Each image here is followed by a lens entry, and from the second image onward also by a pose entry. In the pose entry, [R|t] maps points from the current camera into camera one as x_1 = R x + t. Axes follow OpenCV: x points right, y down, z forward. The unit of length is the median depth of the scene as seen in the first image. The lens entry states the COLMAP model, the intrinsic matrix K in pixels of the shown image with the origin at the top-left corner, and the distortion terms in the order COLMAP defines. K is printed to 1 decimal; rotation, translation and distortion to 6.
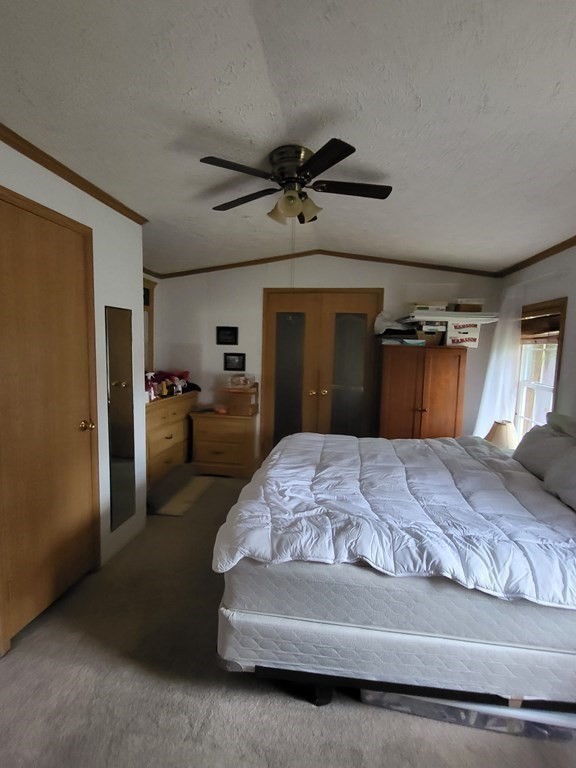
lens RADIAL K [[383.7, 0, 285.1], [0, 383.7, 387.3], [0, 0, 1]] dist [-0.000151, 0.000328]
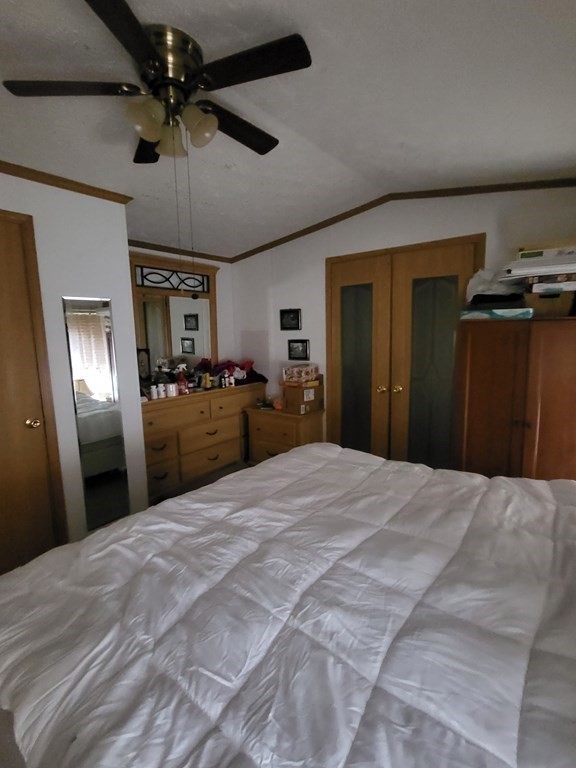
lens RADIAL K [[382.2, 0, 288.0], [0, 382.2, 384.0], [0, 0, 1]] dist [-0.001828, -0.000107]
pose [[0.873869, 0.024281, -0.485555, 0.404983], [-0.009736, 0.999426, 0.032456, -0.027172], [0.486064, -0.023635, 0.873603, 0.370583]]
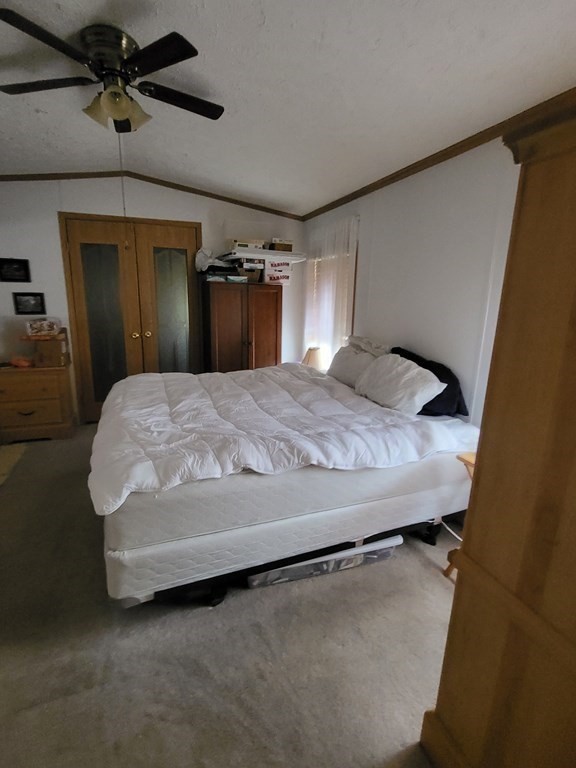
lens RADIAL K [[383.7, 0, 285.1], [0, 383.7, 387.3], [0, 0, 1]] dist [-0.000151, 0.000328]
pose [[0.872678, -0.122984, 0.472555, -0.099165], [0.058561, 0.987138, 0.148760, 0.031768], [-0.484772, -0.102146, 0.868656, 0.004020]]
